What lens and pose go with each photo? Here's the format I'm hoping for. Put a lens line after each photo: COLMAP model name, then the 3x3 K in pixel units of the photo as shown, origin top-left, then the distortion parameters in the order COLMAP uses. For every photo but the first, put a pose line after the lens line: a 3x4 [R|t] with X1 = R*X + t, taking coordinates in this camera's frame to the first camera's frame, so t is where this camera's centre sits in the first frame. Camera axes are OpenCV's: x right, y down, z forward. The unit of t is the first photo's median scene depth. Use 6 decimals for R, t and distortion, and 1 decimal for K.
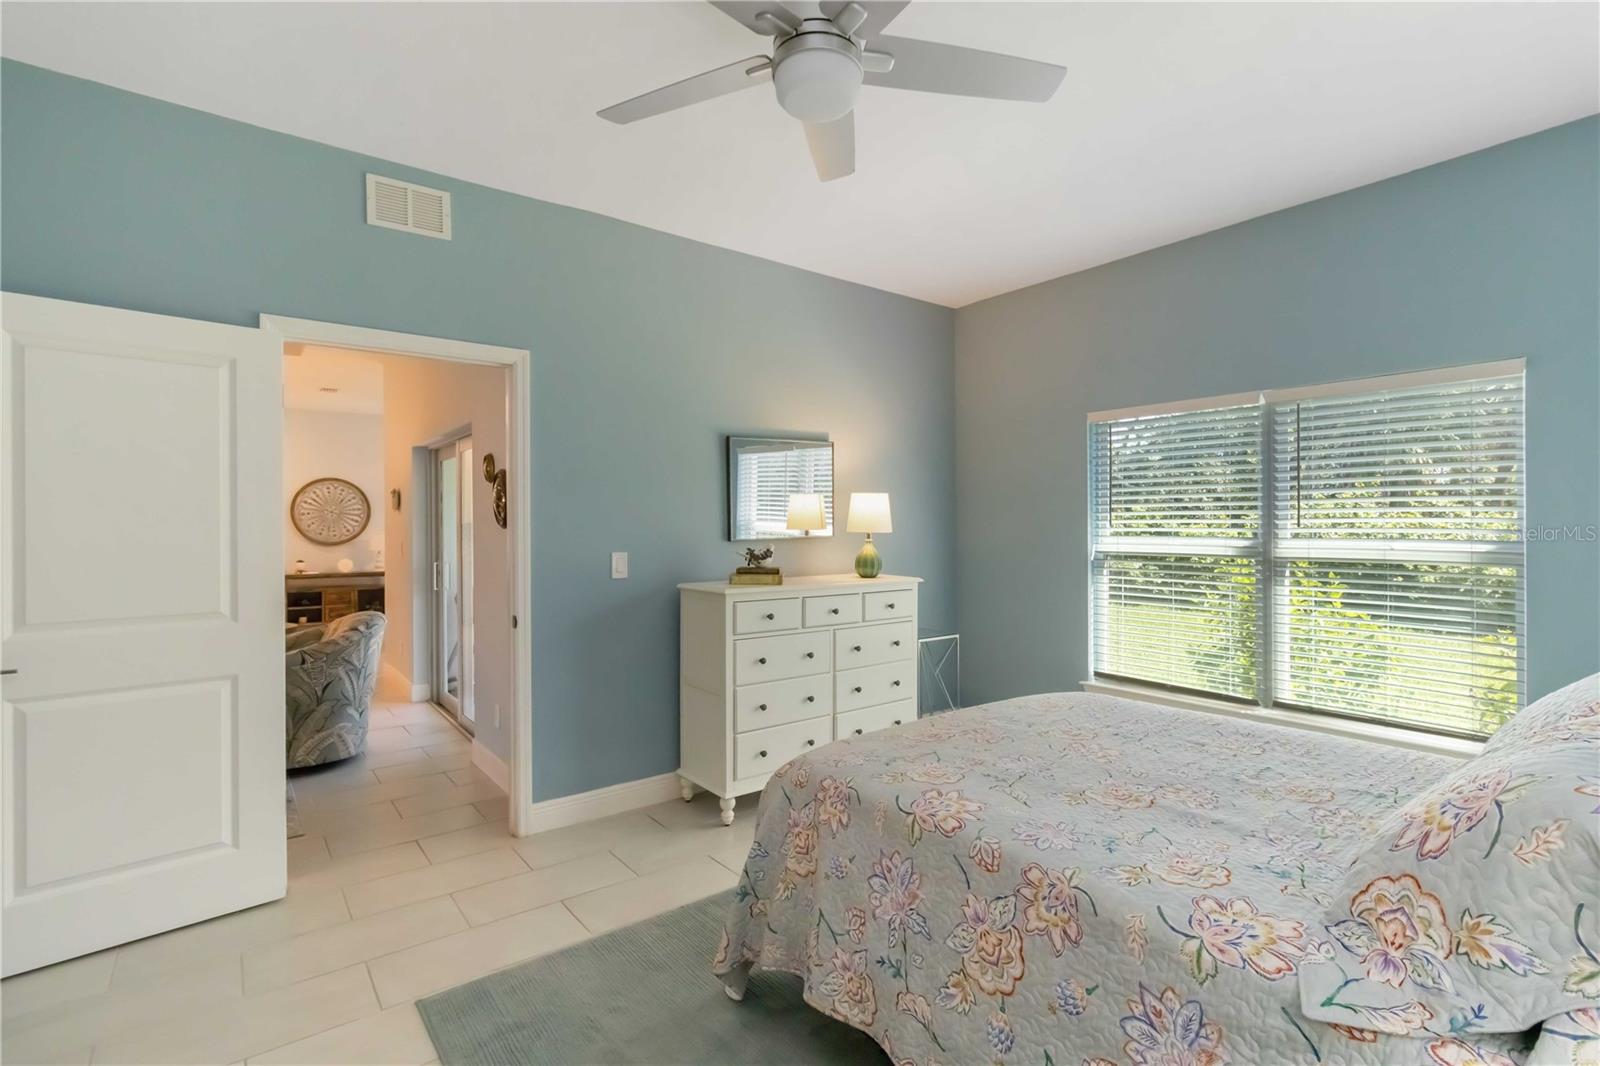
lens RADIAL K [[740.9, 0, 820.0], [0, 740.9, 522.2], [0, 0, 1]] dist [0.004400, 0.000269]
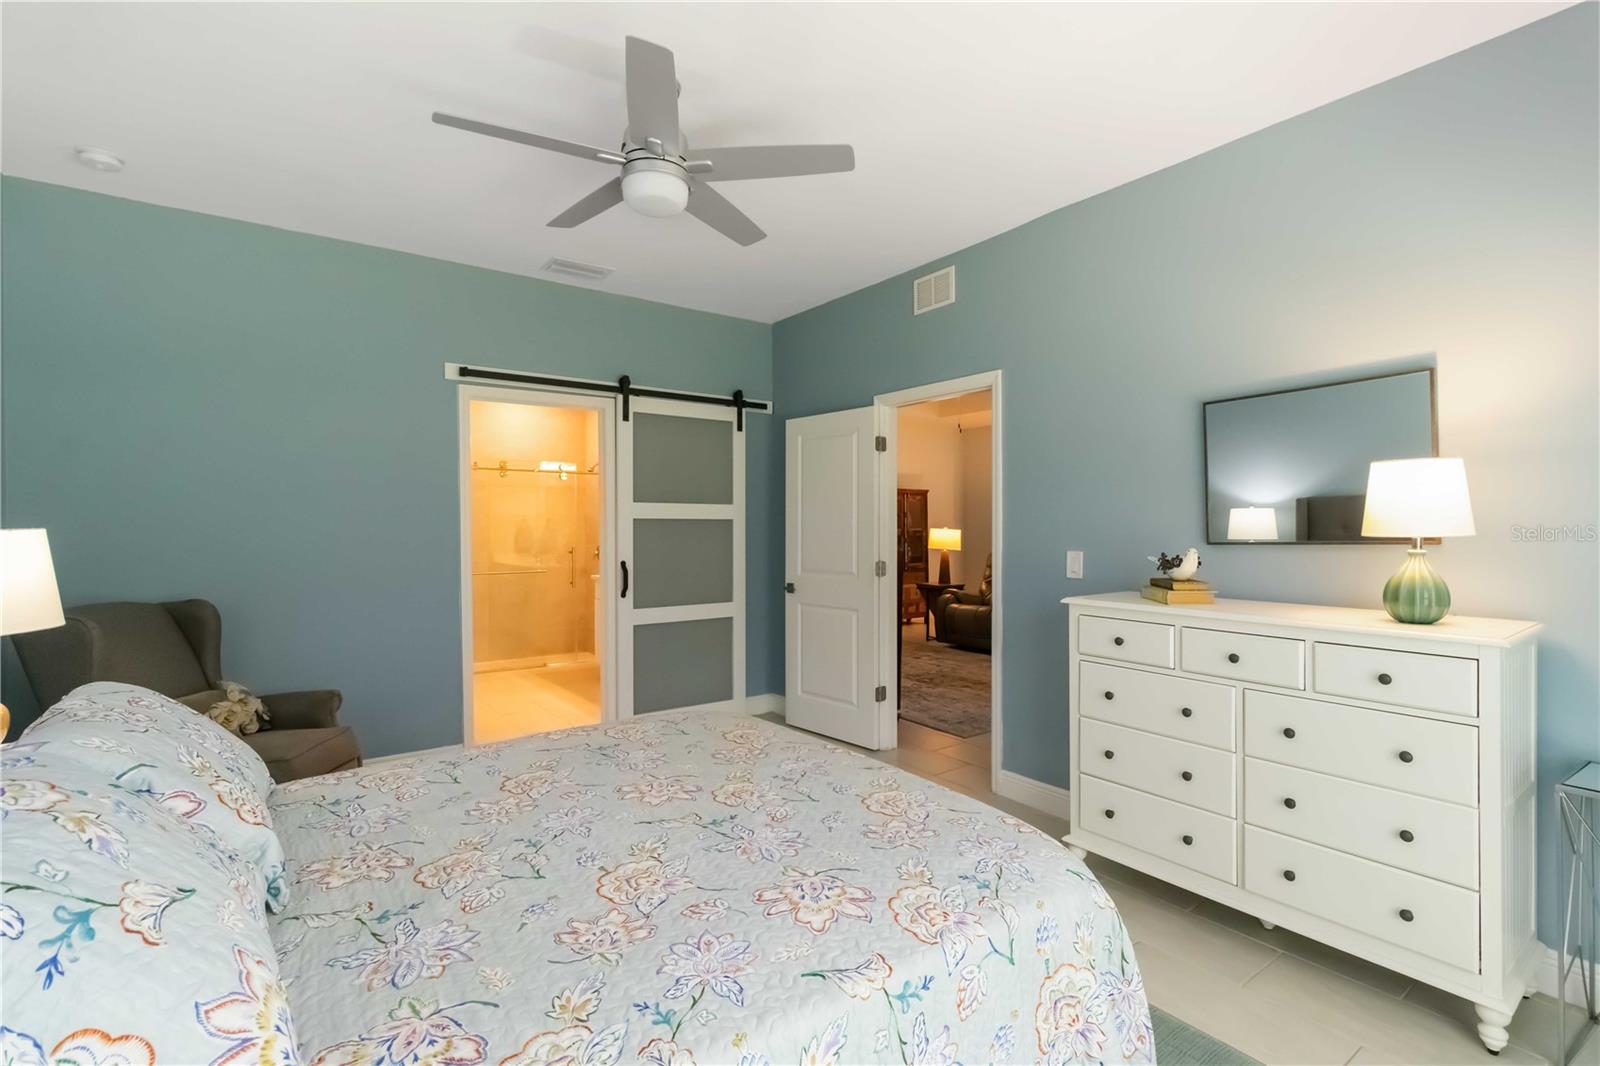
lens RADIAL K [[740.9, 0, 812.6], [0, 740.9, 530.4], [0, 0, 1]] dist [0.004400, 0.000269]
pose [[-0.028760, 0.006903, -0.999563, 0.734108], [0.005199, 0.999964, 0.006756, 0.005373], [0.999573, -0.005003, -0.028794, 0.730614]]
